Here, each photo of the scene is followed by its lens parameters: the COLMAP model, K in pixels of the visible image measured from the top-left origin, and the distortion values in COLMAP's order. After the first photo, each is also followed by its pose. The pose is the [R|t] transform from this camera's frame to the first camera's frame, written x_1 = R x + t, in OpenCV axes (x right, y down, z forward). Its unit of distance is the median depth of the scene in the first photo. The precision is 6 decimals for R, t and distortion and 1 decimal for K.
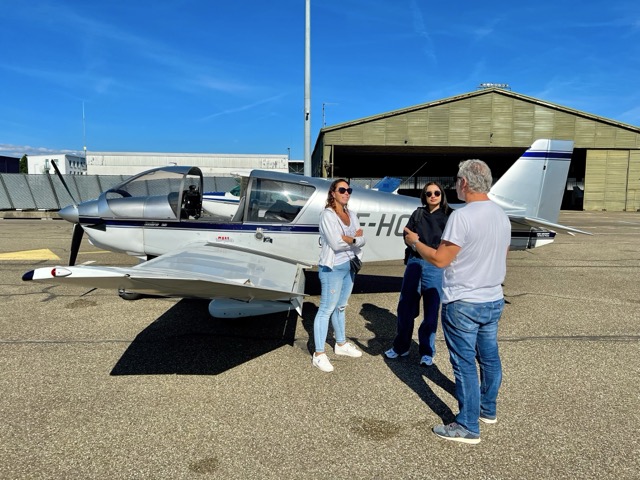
lens RADIAL K [[484.7, 0, 317.8], [0, 484.7, 240.0], [0, 0, 1]] dist [0.052994, -0.078227]
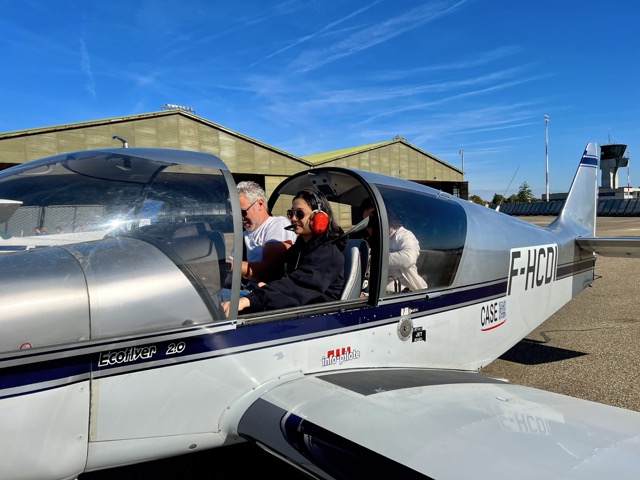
lens RADIAL K [[484.7, 0, 317.8], [0, 484.7, 240.0], [0, 0, 1]] dist [0.052994, -0.078227]
pose [[0.767024, -0.065645, 0.638252, -0.060774], [0.099604, 0.994875, -0.017376, -0.011569], [-0.633840, 0.076900, 0.769632, 0.103754]]
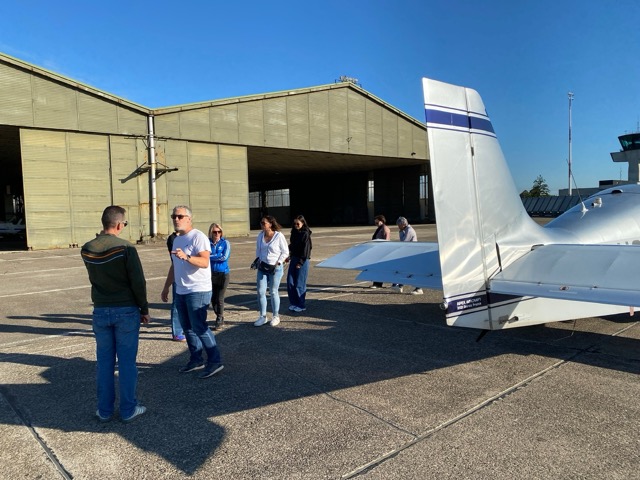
lens RADIAL K [[484.7, 0, 317.8], [0, 484.7, 240.0], [0, 0, 1]] dist [0.052994, -0.078227]
pose [[0.775897, -0.066866, 0.627306, 0.474954], [0.097743, 0.995101, -0.014825, -0.035074], [-0.623242, 0.072817, 0.778632, 0.435009]]
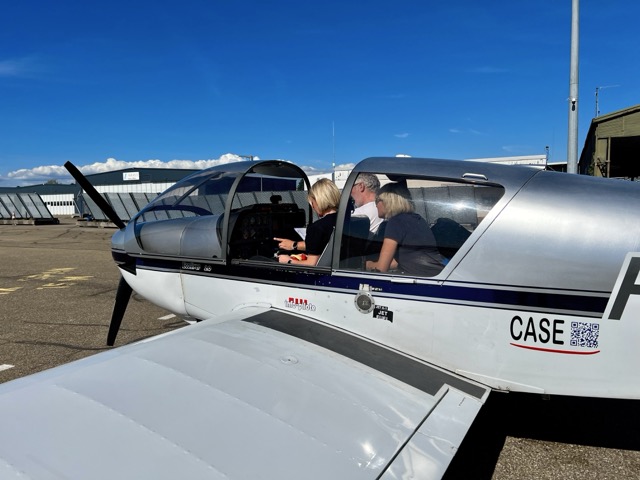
lens RADIAL K [[484.7, 0, 317.8], [0, 484.7, 240.0], [0, 0, 1]] dist [0.052994, -0.078227]
pose [[0.871304, 0.010821, -0.490624, 0.008598], [-0.021708, 0.999628, -0.016504, -0.008193], [0.490263, 0.025031, 0.871215, 0.083424]]
